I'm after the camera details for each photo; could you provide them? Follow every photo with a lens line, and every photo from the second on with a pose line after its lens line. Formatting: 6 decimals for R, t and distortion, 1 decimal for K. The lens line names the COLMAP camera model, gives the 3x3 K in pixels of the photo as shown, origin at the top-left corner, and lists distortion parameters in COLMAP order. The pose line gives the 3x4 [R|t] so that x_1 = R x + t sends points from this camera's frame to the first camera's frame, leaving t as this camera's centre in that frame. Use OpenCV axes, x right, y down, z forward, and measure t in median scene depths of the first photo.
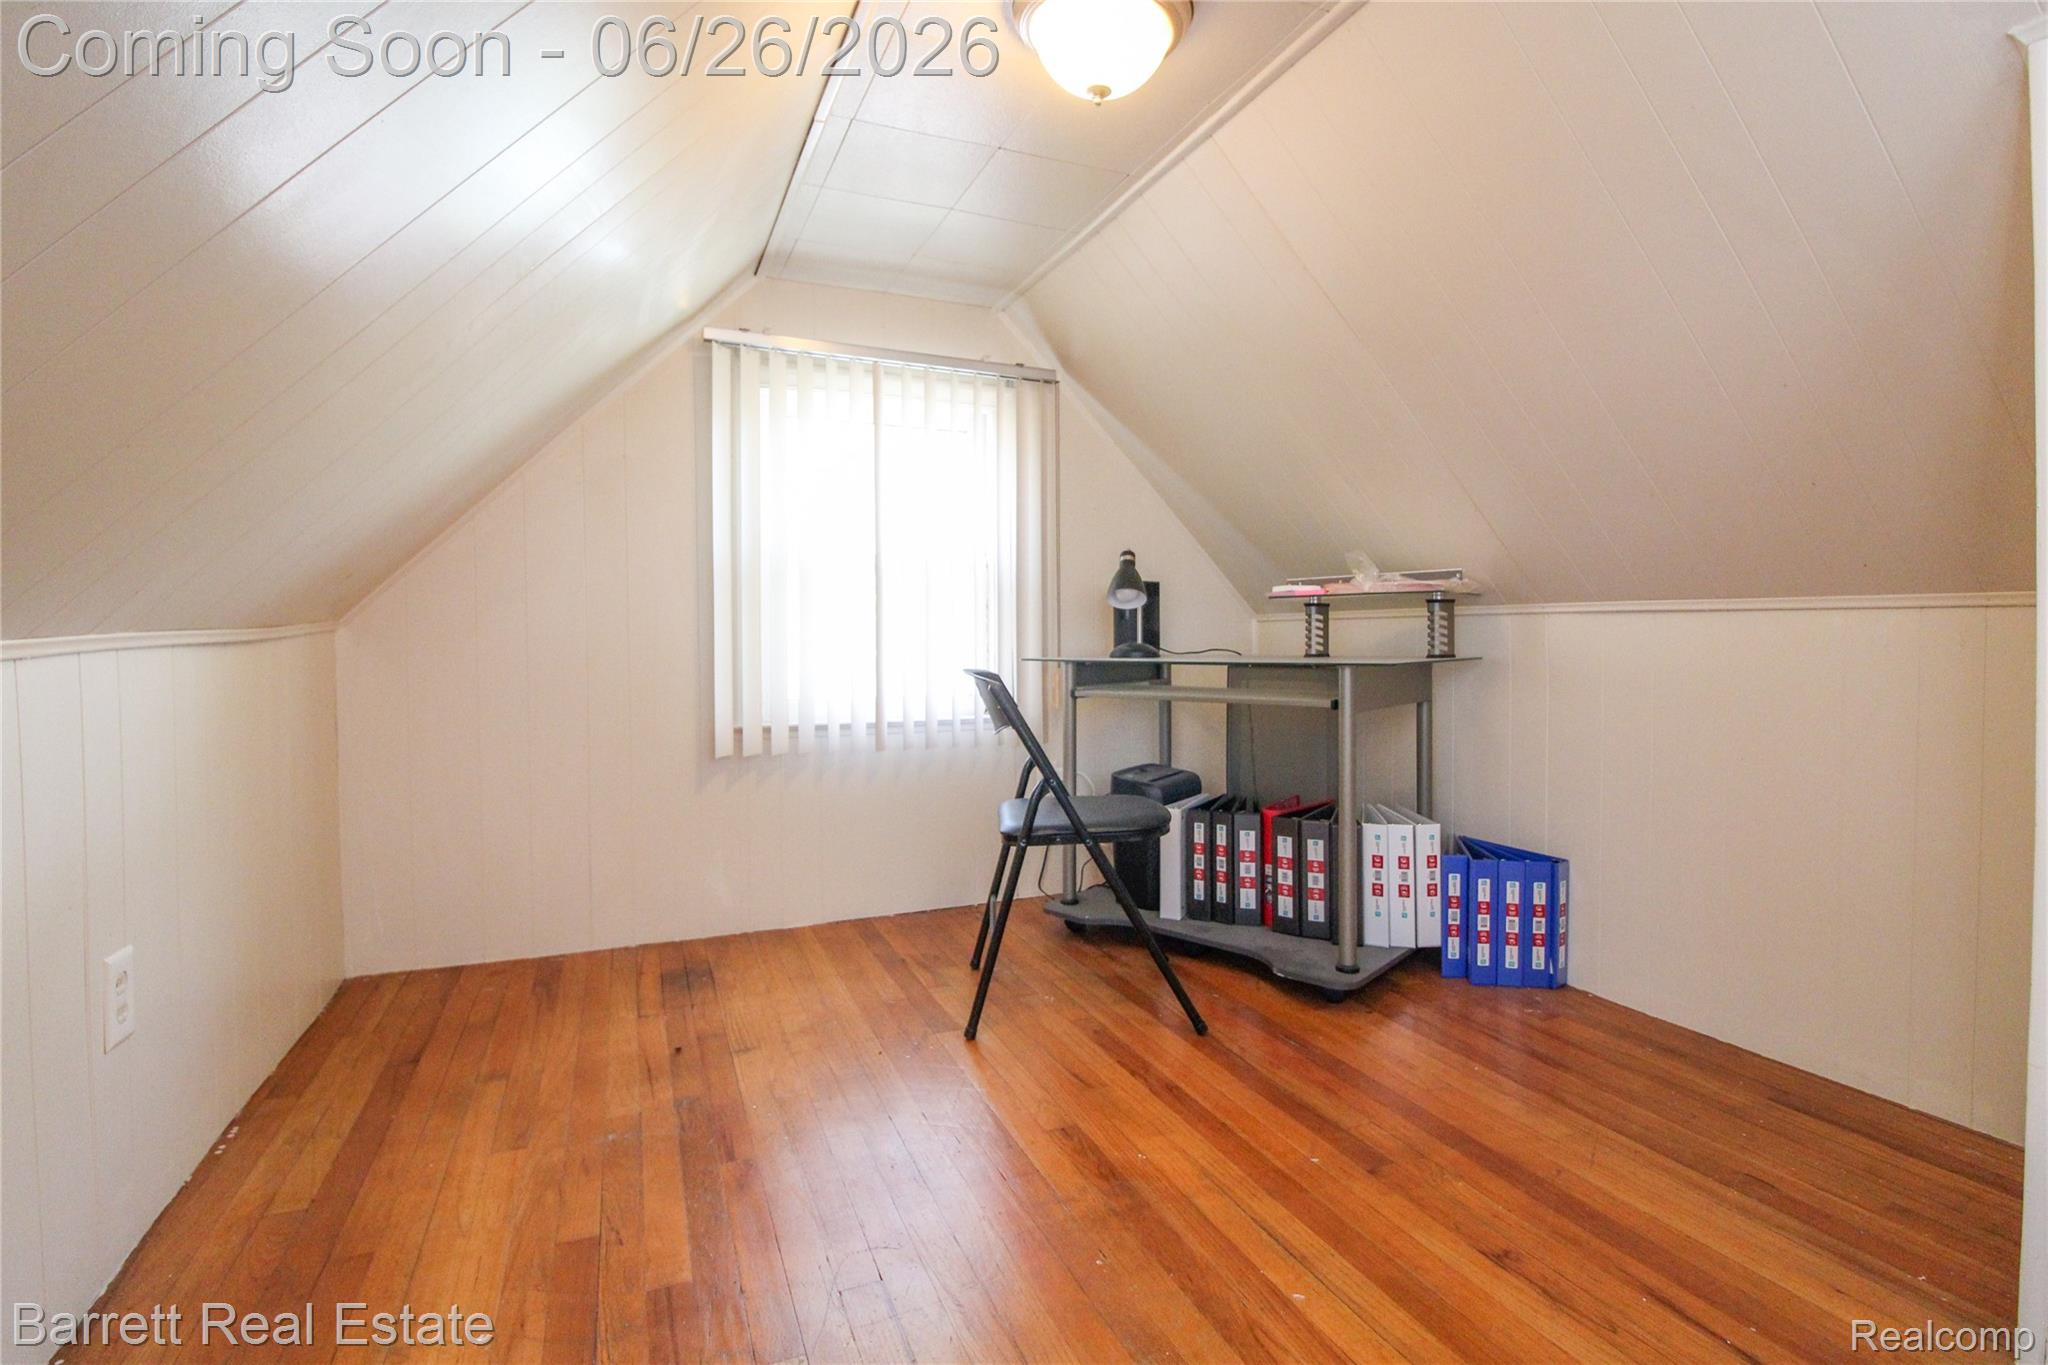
lens RADIAL K [[946.8, 0, 1021.1], [0, 946.8, 667.1], [0, 0, 1]] dist [-0.002254, -0.011356]
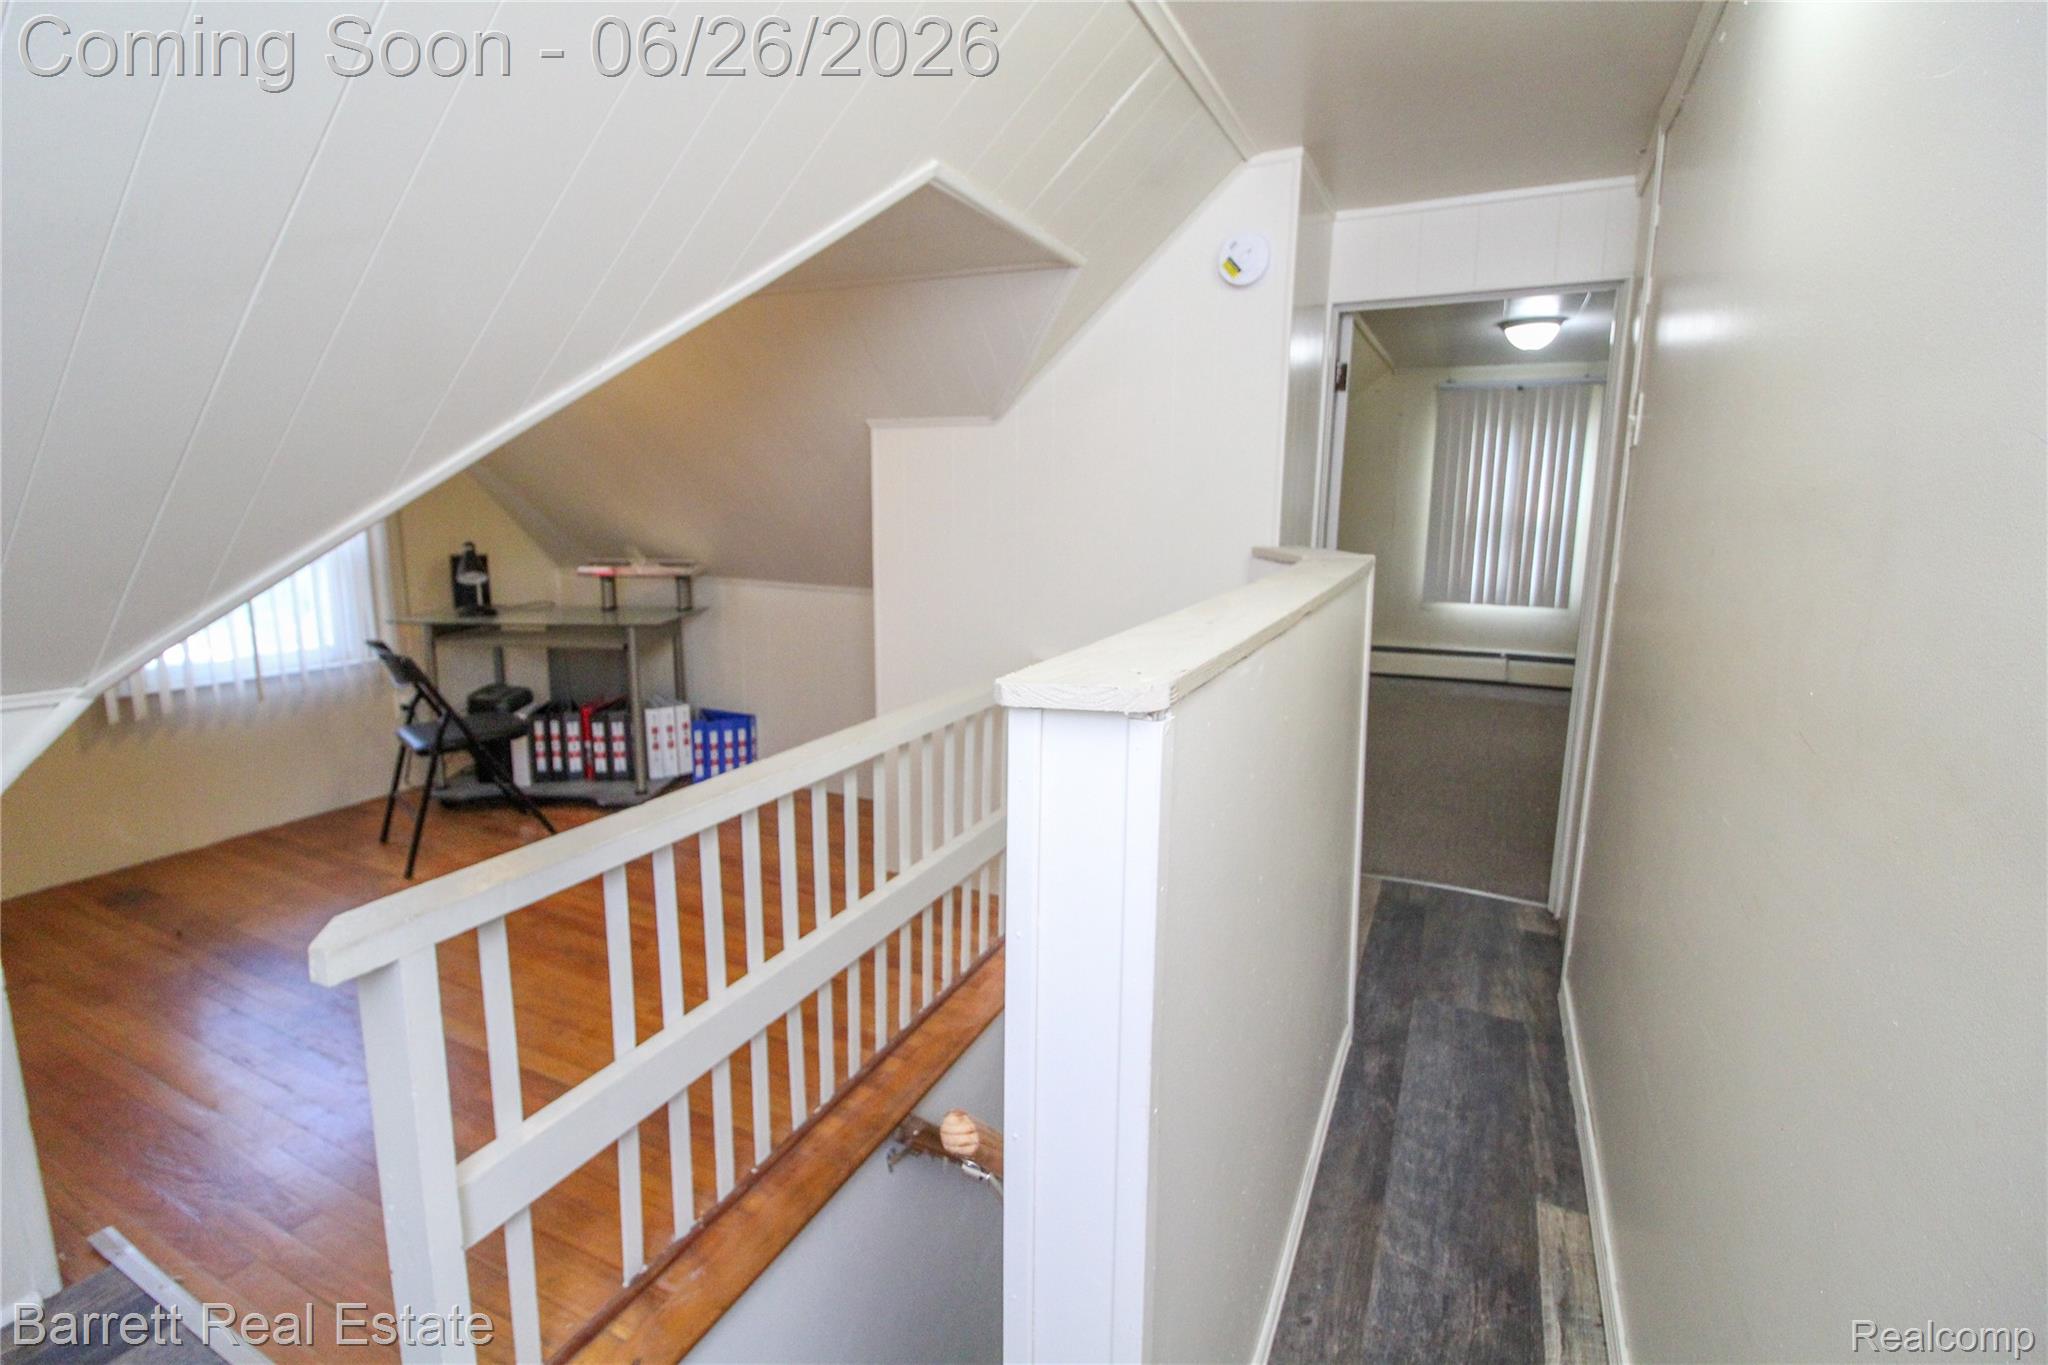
lens RADIAL K [[946.8, 0, 1015.0], [0, 946.8, 660.5], [0, 0, 1]] dist [-0.002254, -0.011356]
pose [[0.741496, -0.098405, 0.663701, -0.255149], [-0.000295, 0.989138, 0.146987, -0.165608], [-0.670957, -0.109186, 0.733414, -0.656552]]
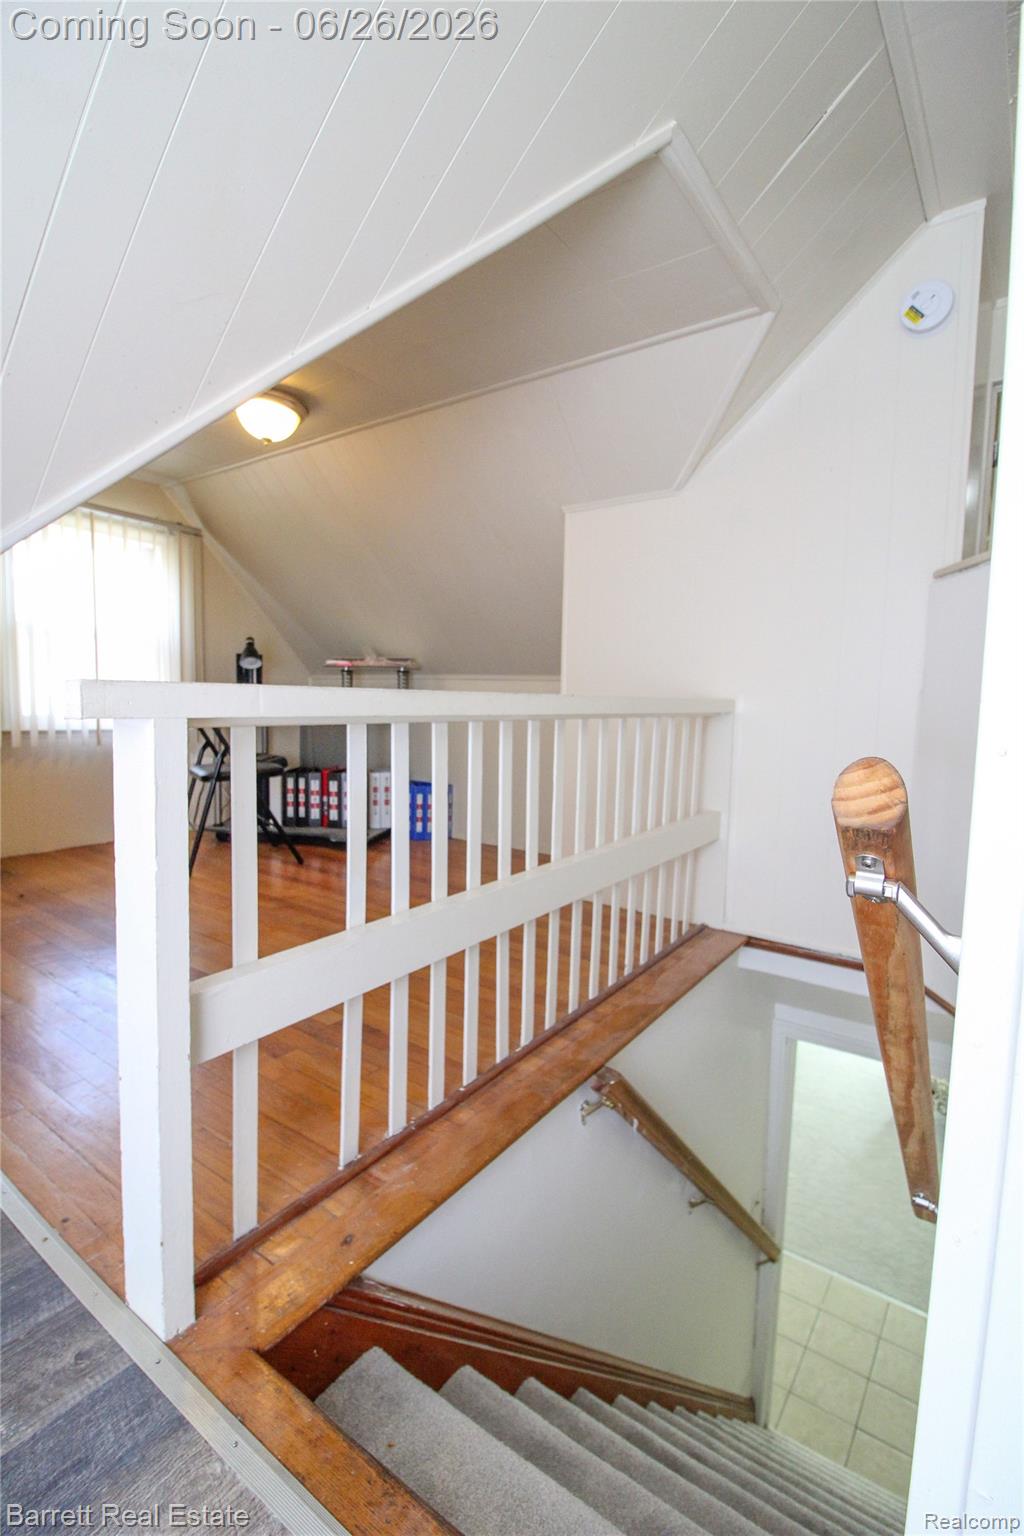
lens RADIAL K [[710.1, 0, 498.3], [0, 710.1, 770.2], [0, 0, 1]] dist [-0.002254, -0.011356]
pose [[0.852379, -0.024775, 0.522338, -0.223585], [-0.014771, 0.997338, 0.071410, 0.035712], [-0.522717, -0.068584, 0.849743, -0.508566]]
